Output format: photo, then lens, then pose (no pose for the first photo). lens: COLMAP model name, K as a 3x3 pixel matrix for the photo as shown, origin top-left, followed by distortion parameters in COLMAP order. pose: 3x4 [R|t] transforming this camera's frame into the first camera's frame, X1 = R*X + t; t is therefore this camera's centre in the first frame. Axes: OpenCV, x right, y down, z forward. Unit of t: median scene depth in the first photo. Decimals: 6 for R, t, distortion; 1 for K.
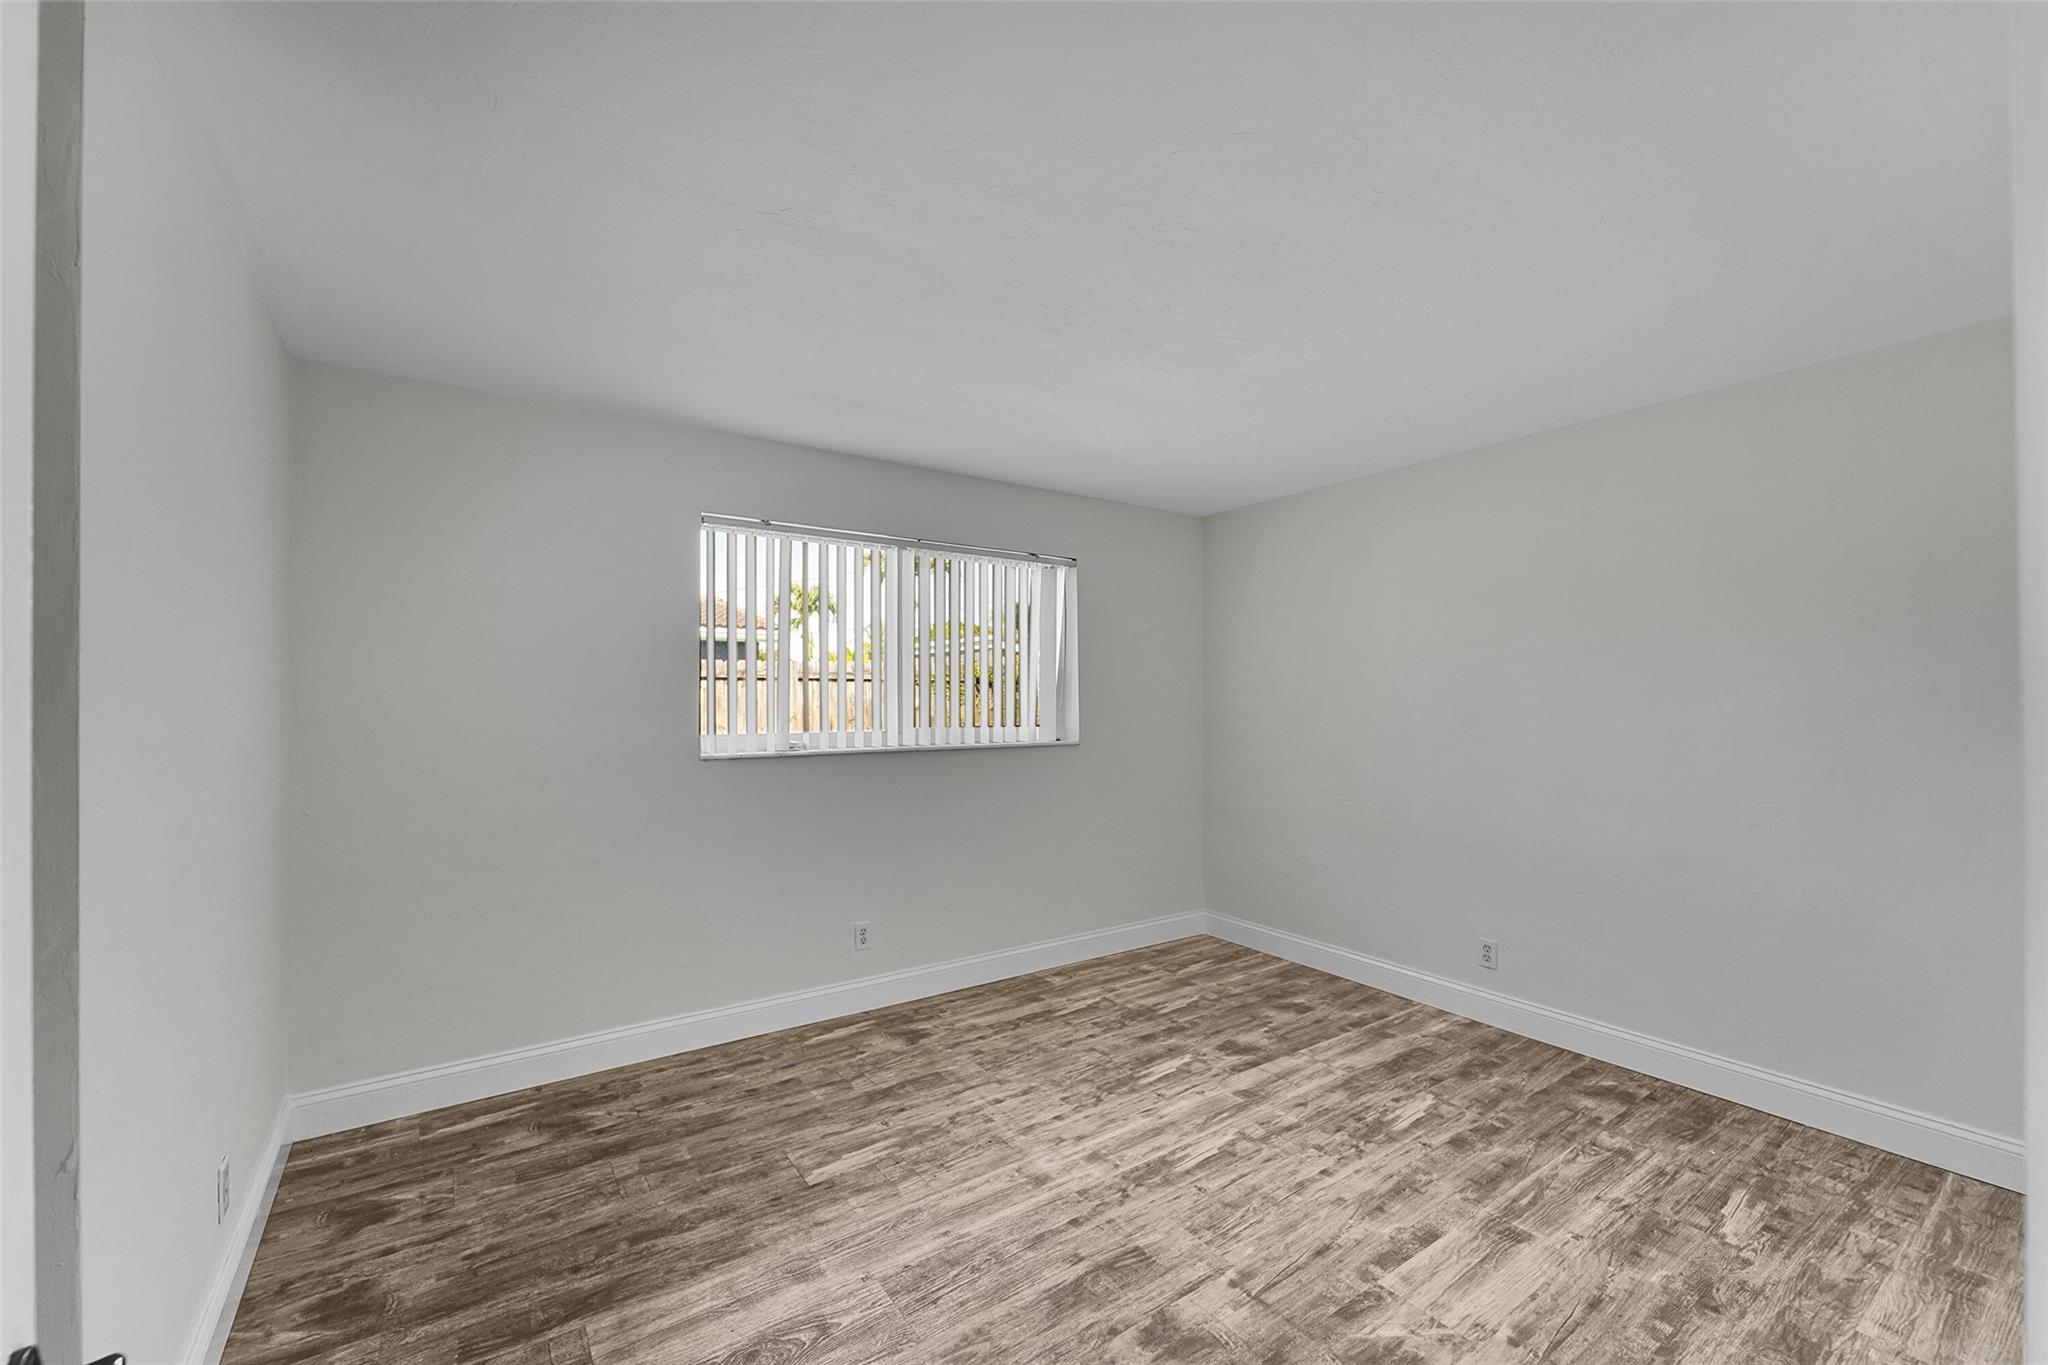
lens RADIAL K [[821.8, 0, 1020.2], [0, 821.8, 685.6], [0, 0, 1]] dist [-0.000613, -0.002136]
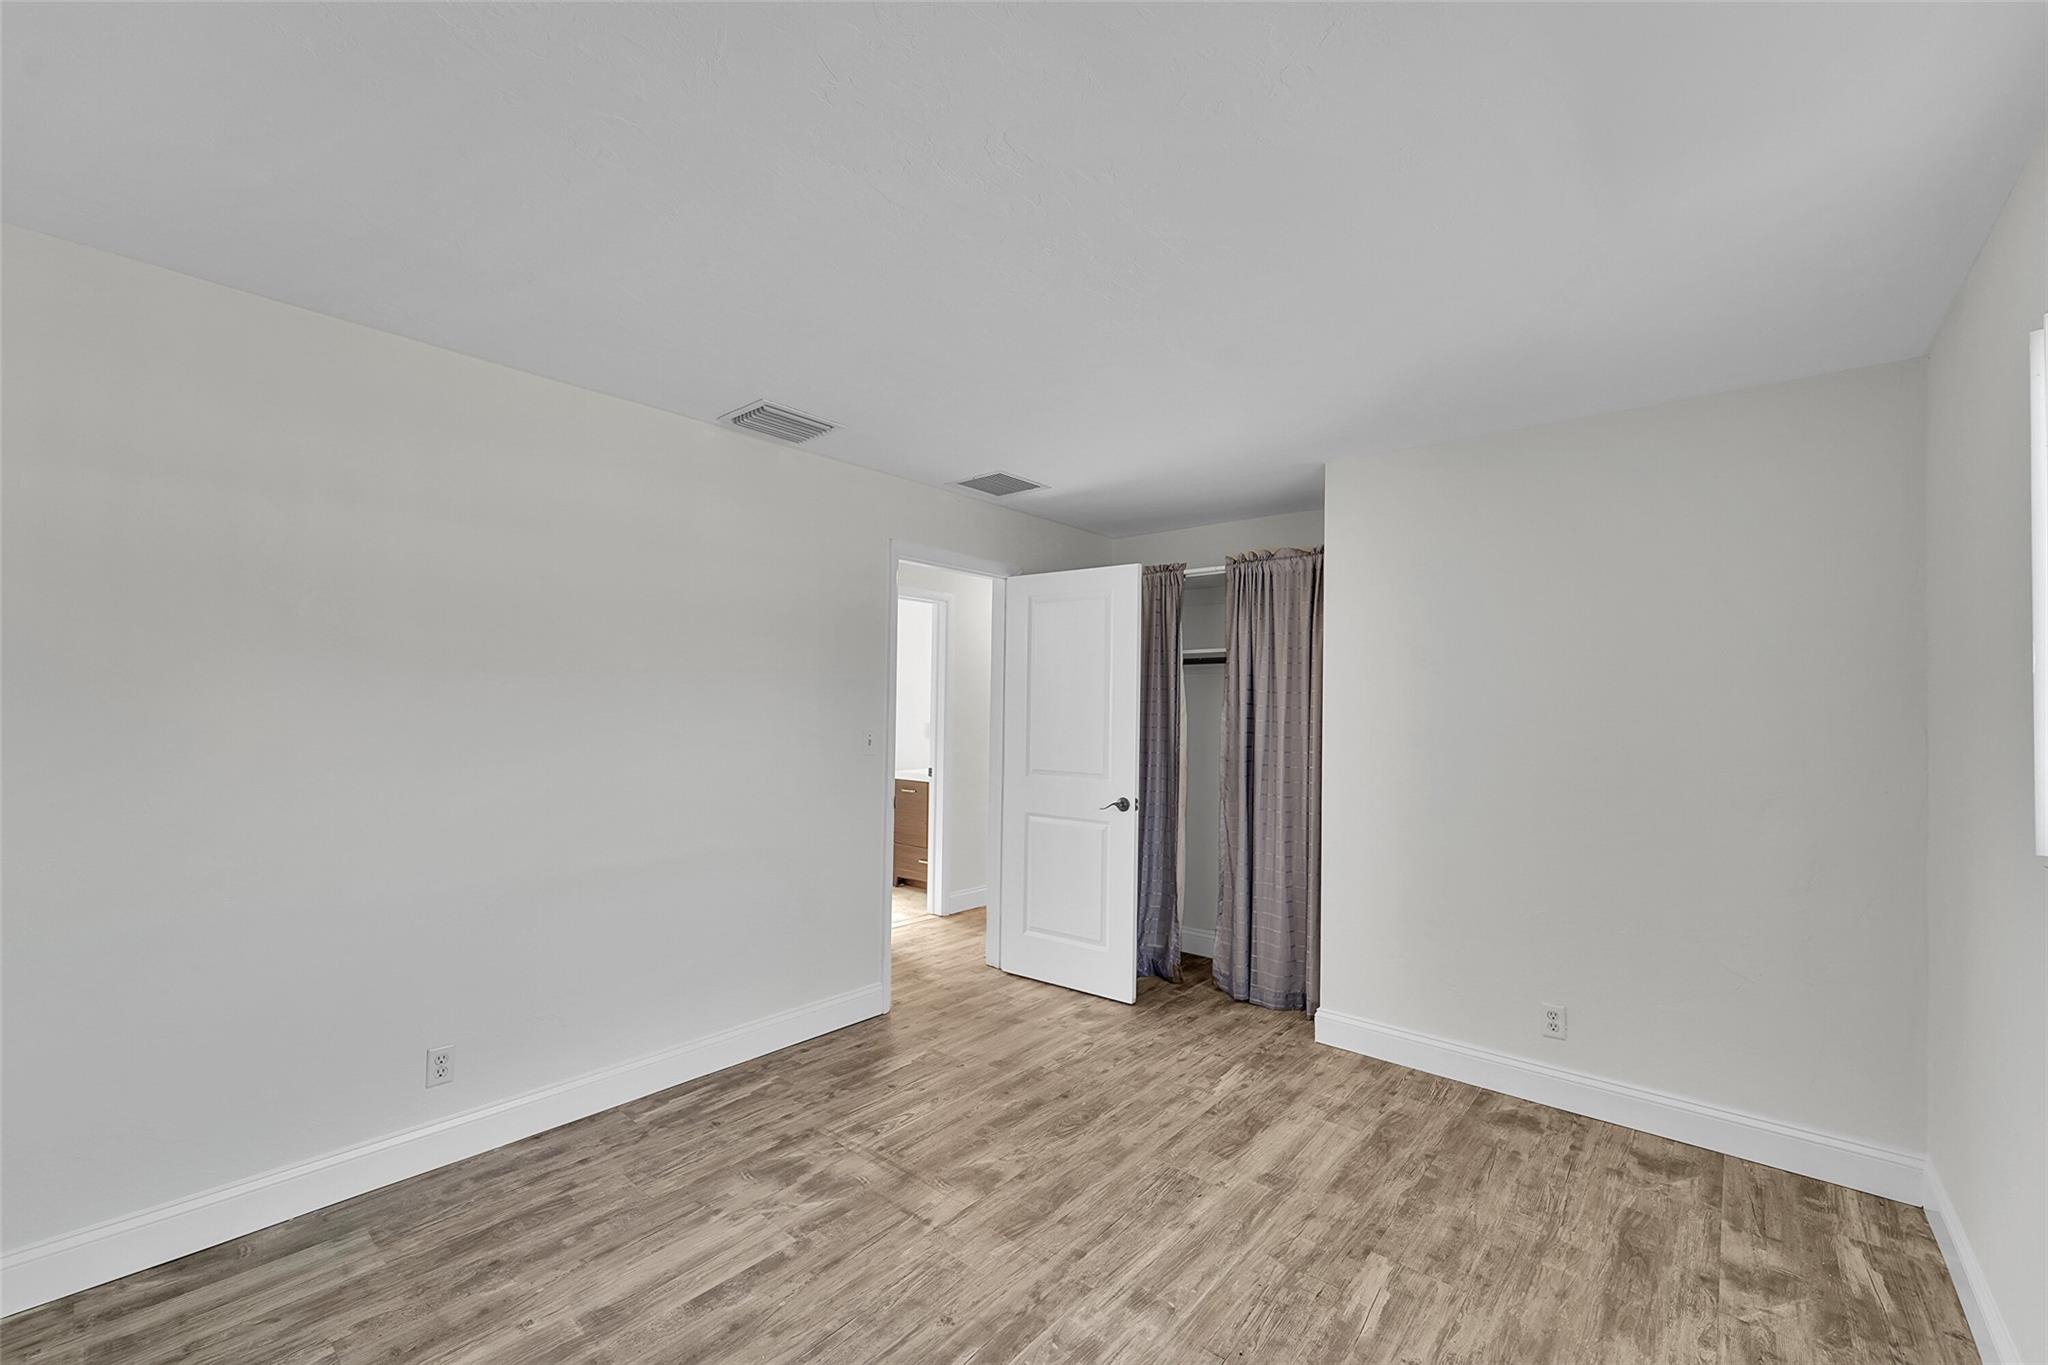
lens RADIAL K [[821.8, 0, 1025.4], [0, 821.8, 688.0], [0, 0, 1]] dist [-0.000613, -0.002136]
pose [[-0.968242, -0.018126, -0.249357, 0.390182], [-0.008229, 0.999139, -0.040676, 0.025394], [0.249880, -0.037332, -0.967557, 1.988053]]
